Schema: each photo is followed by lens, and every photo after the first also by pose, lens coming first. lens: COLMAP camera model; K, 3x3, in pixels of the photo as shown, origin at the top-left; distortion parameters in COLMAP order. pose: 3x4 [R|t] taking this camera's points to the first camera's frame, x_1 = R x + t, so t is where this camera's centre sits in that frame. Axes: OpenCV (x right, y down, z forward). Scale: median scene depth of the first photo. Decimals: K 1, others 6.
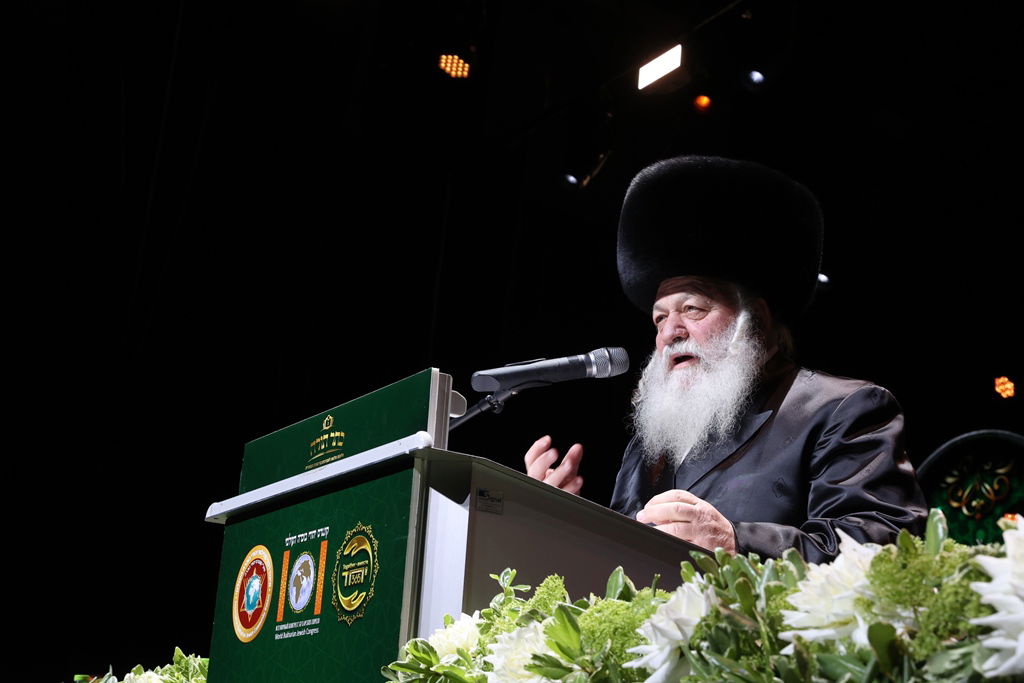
lens RADIAL K [[1648.8, 0, 512.0], [0, 1648.8, 341.5], [0, 0, 1]] dist [-0.000494, 0.034355]
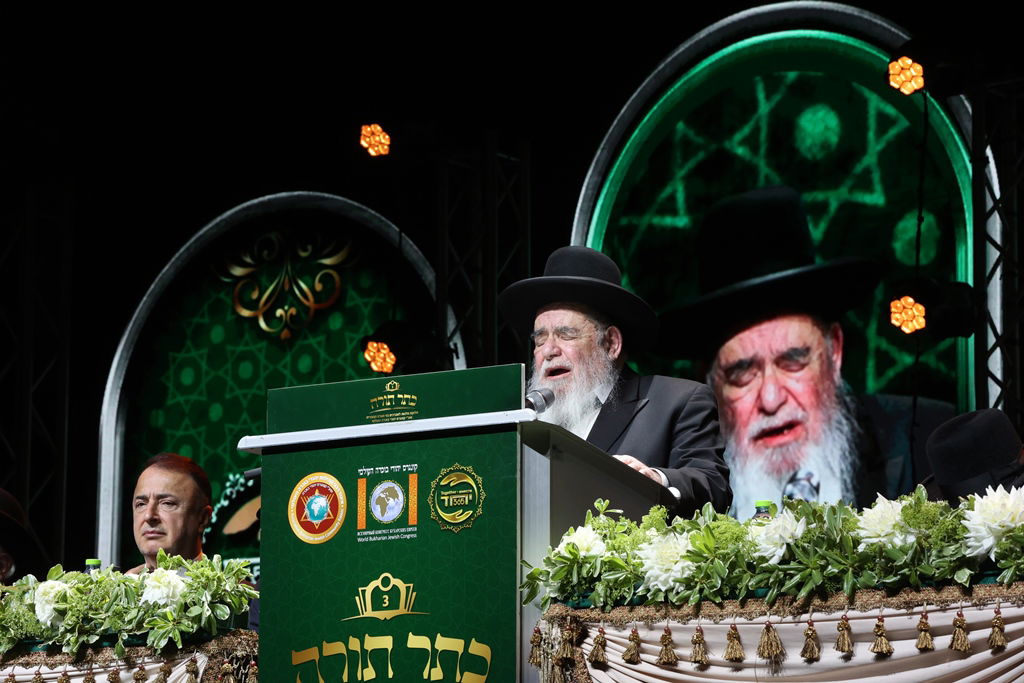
lens RADIAL K [[4192.9, 0, 512.0], [0, 4192.9, 341.5], [0, 0, 1]] dist [0.096636, -0.394844]
pose [[0.908693, 0.017951, 0.417078, -1.538190], [-0.073267, 0.990426, 0.116999, -0.420090], [-0.410985, -0.136875, 0.901308, -2.273344]]
